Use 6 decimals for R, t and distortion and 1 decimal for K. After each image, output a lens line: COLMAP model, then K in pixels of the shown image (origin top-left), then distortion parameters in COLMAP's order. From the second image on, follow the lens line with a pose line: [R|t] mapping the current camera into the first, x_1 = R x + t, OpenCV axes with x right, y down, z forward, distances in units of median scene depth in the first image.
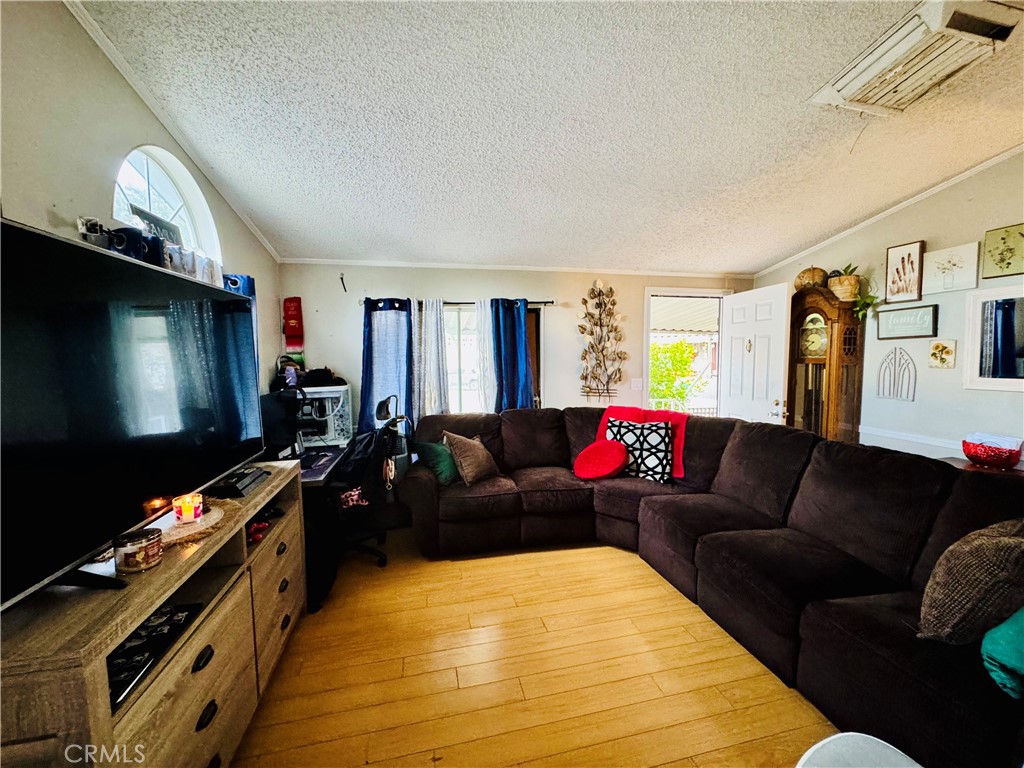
lens RADIAL K [[408.0, 0, 515.4], [0, 408.0, 384.0], [0, 0, 1]] dist [-0.005428, 0.000857]
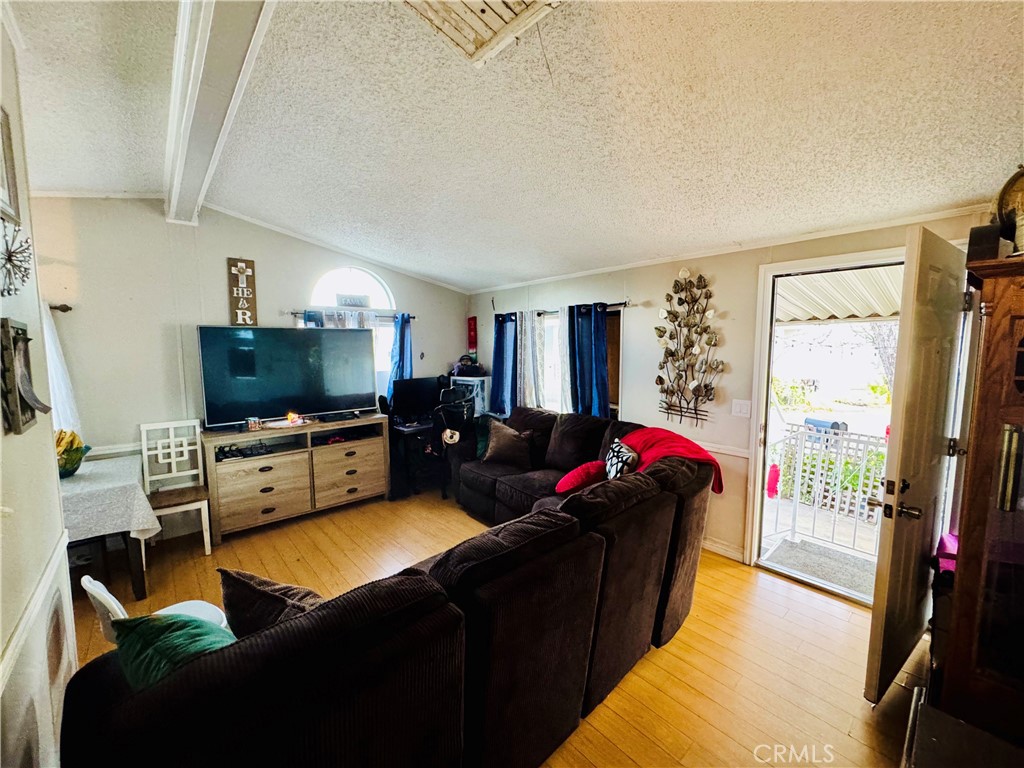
lens RADIAL K [[408.0, 0, 514.4], [0, 408.0, 382.0], [0, 0, 1]] dist [-0.005428, 0.000857]
pose [[0.484625, 0.088690, -0.870214, 0.761996], [-0.065393, 0.995736, 0.065065, -0.068772], [0.872274, 0.025374, 0.488358, 0.345260]]
